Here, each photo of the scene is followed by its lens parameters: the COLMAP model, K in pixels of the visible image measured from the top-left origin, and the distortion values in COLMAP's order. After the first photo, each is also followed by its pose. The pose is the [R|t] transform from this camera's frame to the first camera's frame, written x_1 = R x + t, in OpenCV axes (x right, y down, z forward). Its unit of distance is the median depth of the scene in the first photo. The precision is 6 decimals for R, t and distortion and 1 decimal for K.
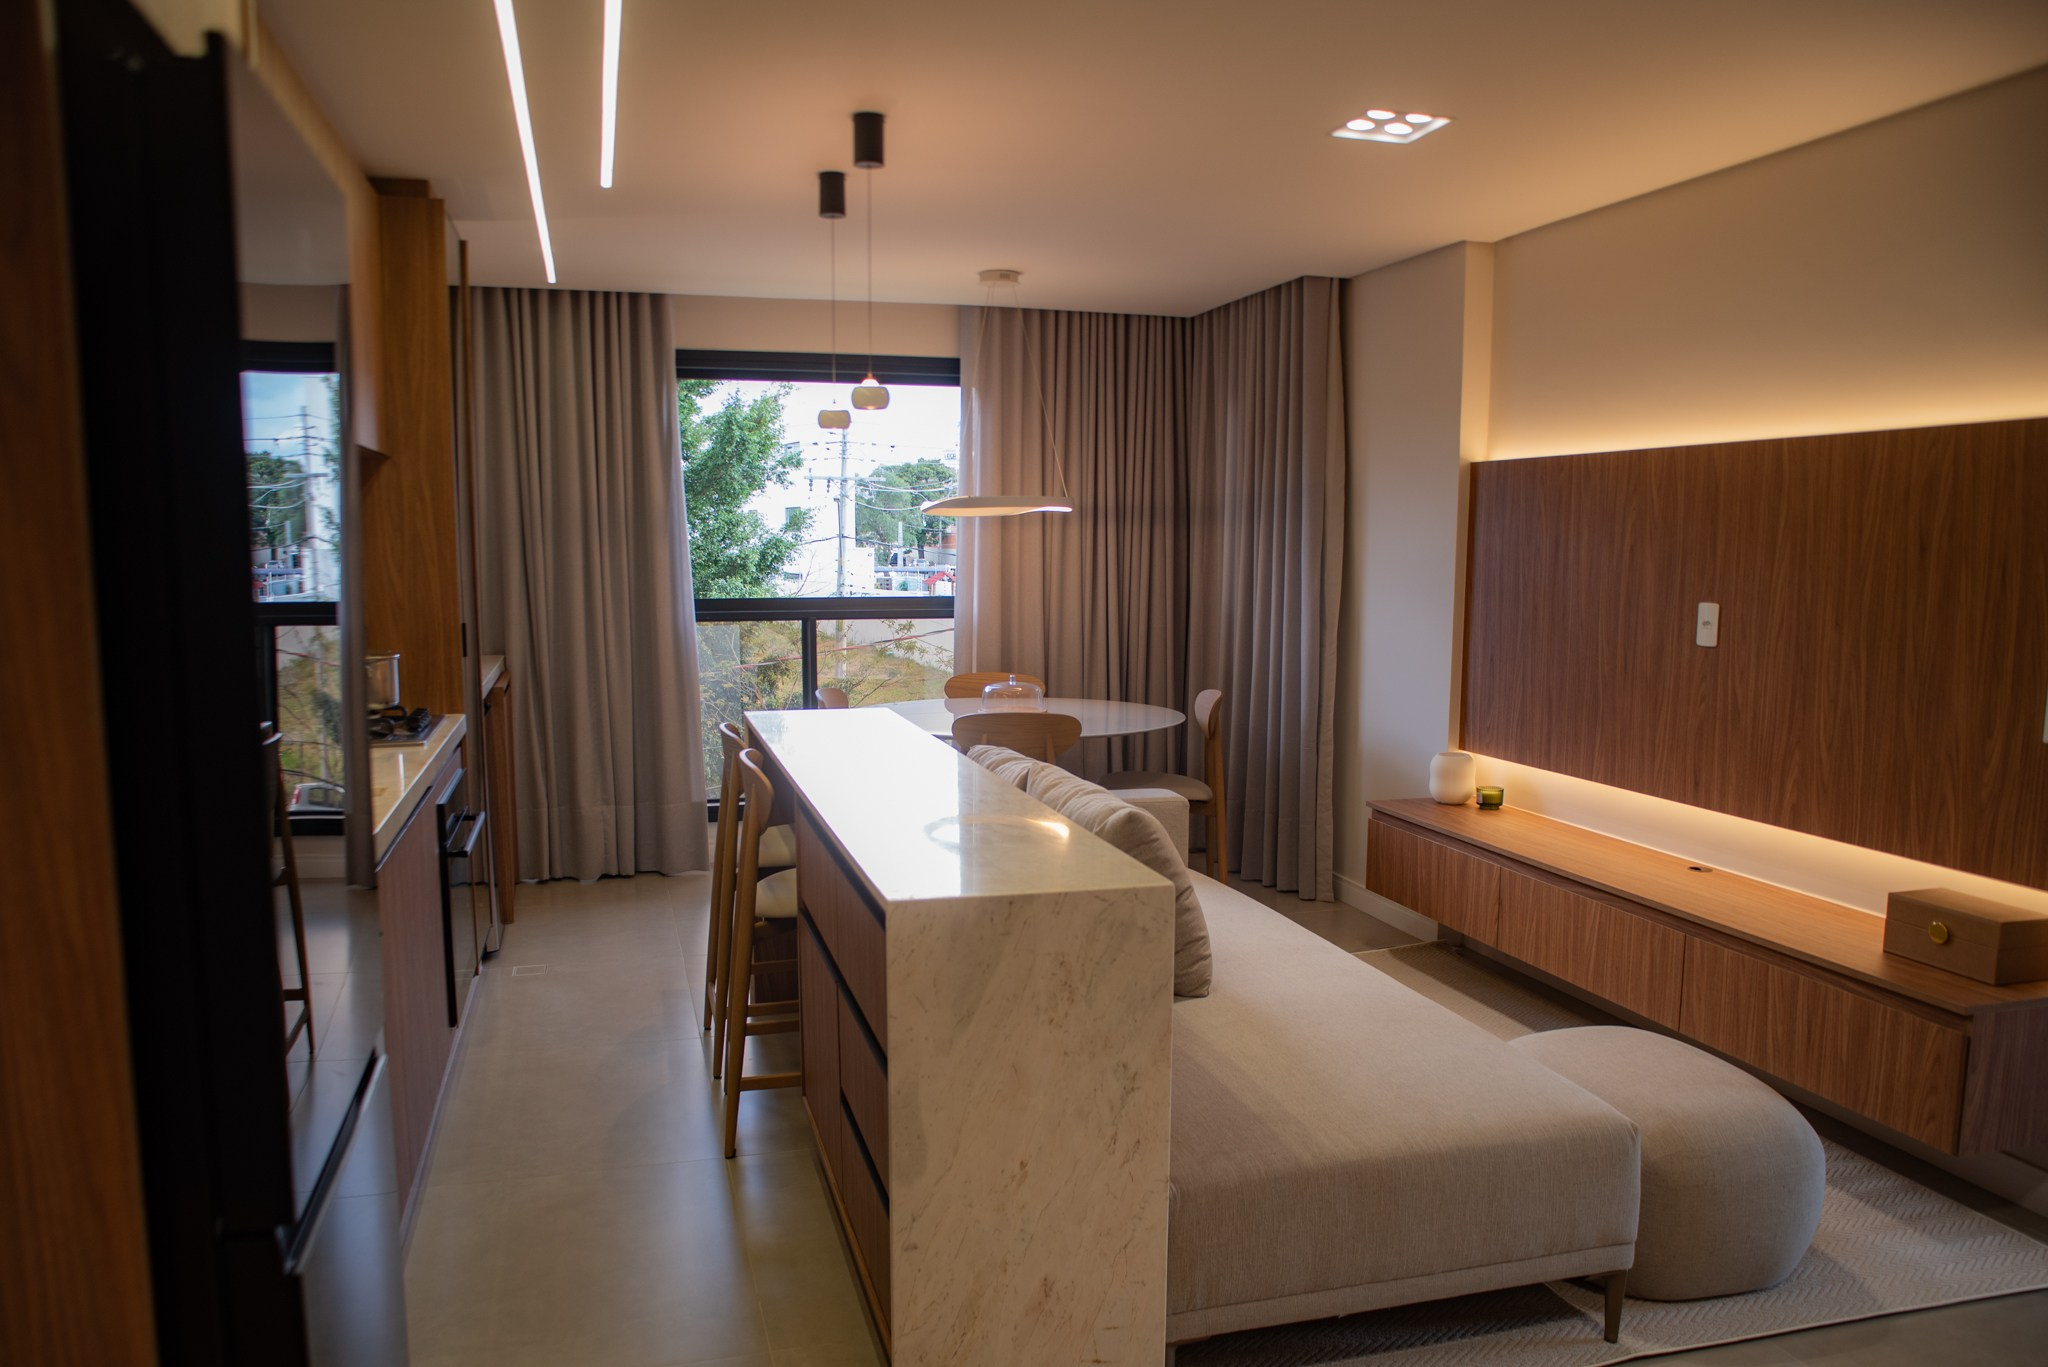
lens RADIAL K [[1469.7, 0, 1024.0], [0, 1469.7, 683.5], [0, 0, 1]] dist [-0.107485, 0.005669]
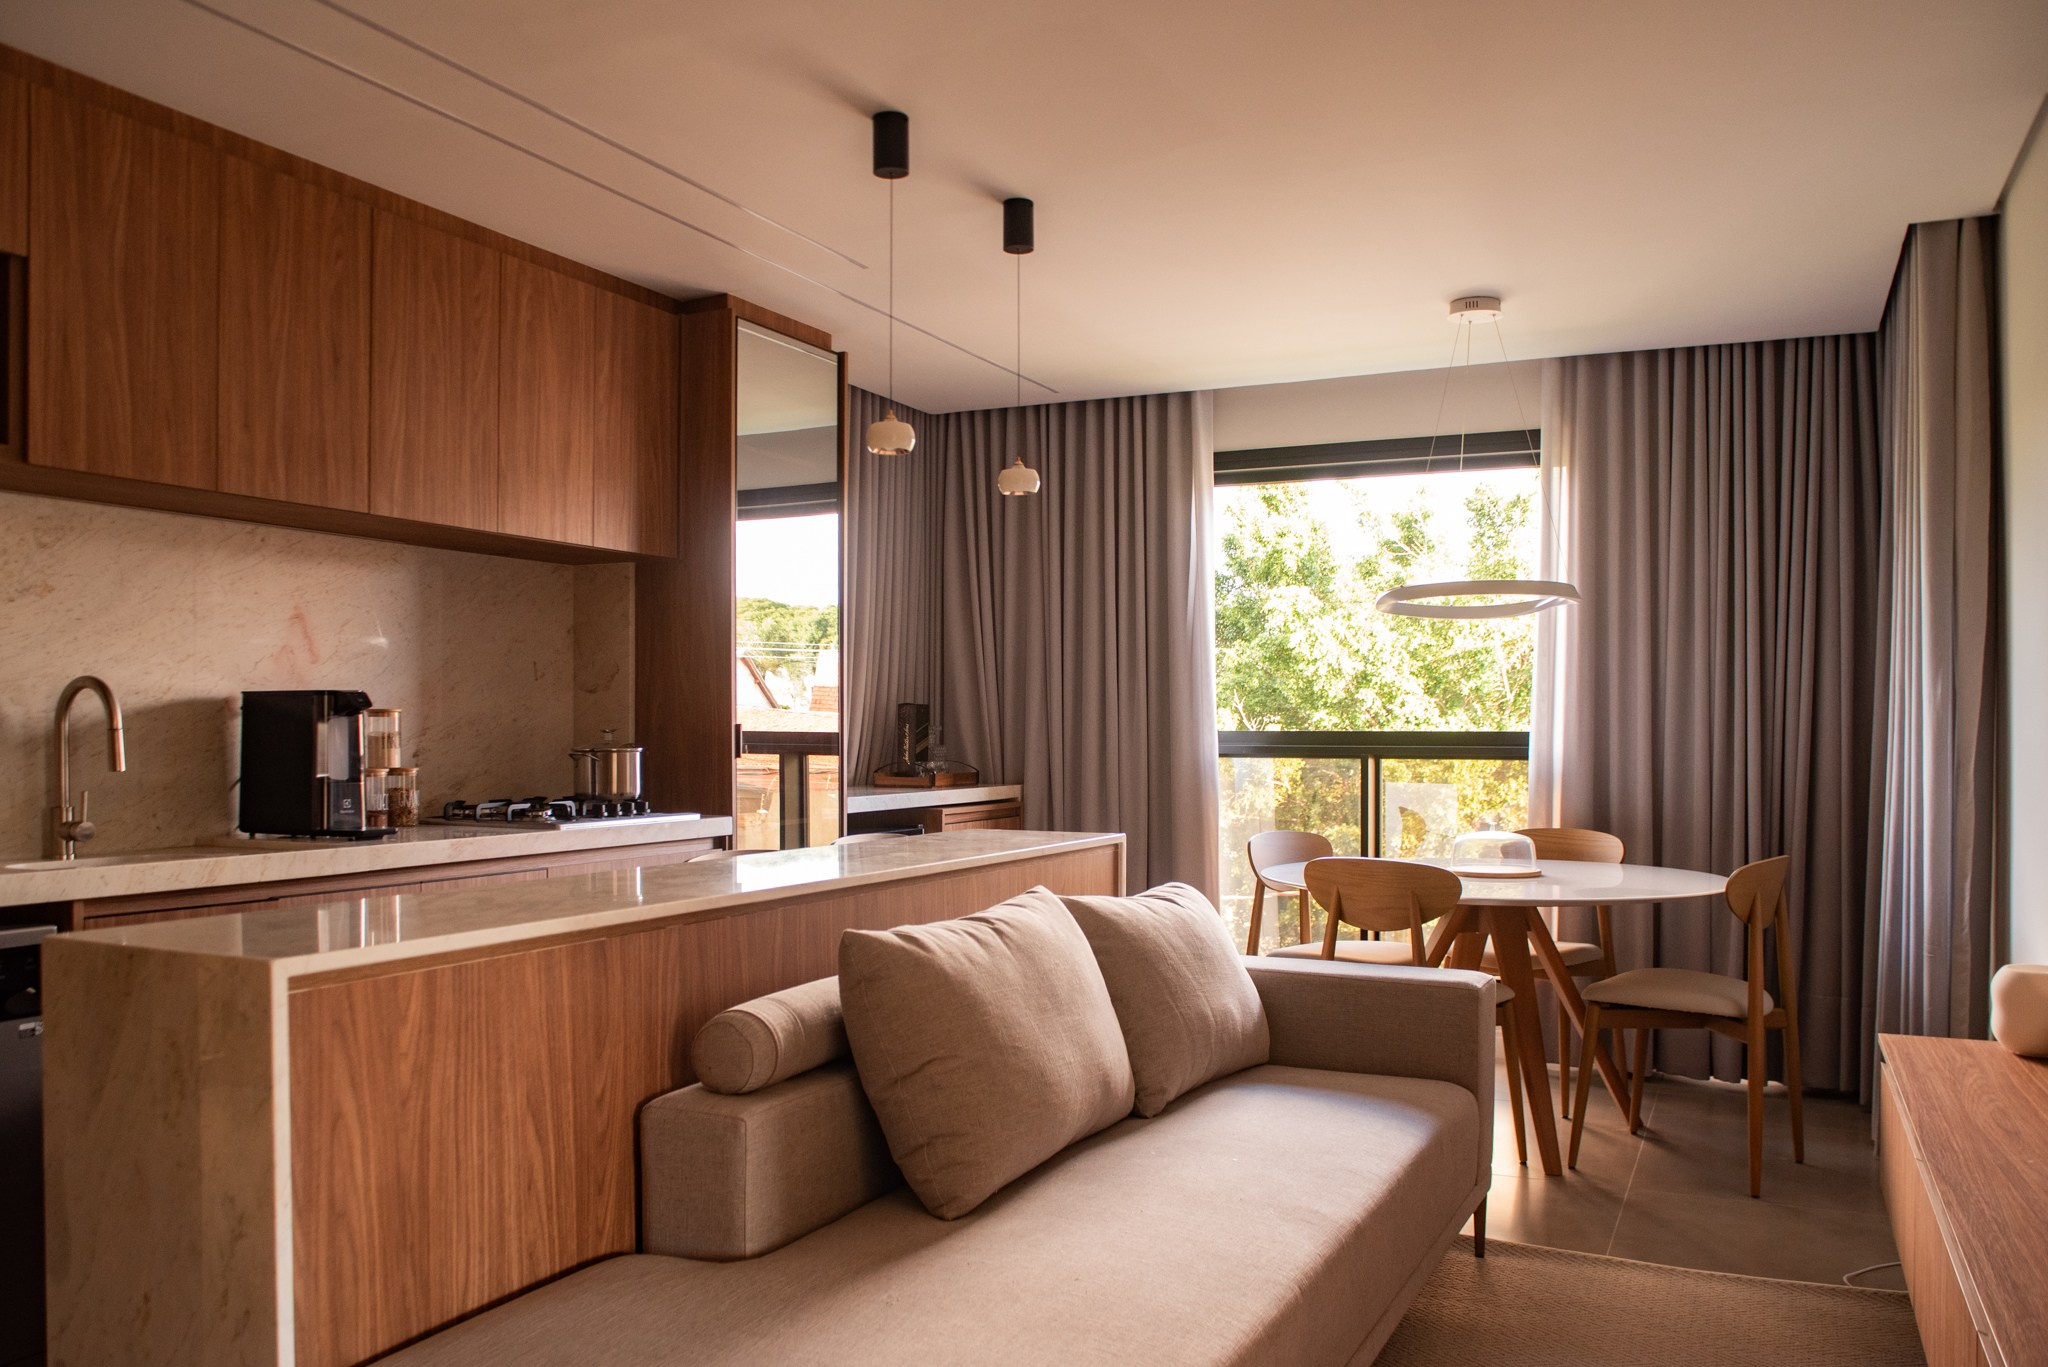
lens RADIAL K [[1562.1, 0, 1024.0], [0, 1562.1, 683.5], [0, 0, 1]] dist [-0.048549, 0.003943]
pose [[0.755226, -0.019337, -0.655179, 0.420399], [-0.062055, 0.992966, -0.100837, 0.023867], [0.652521, 0.116812, 0.748713, 0.298181]]
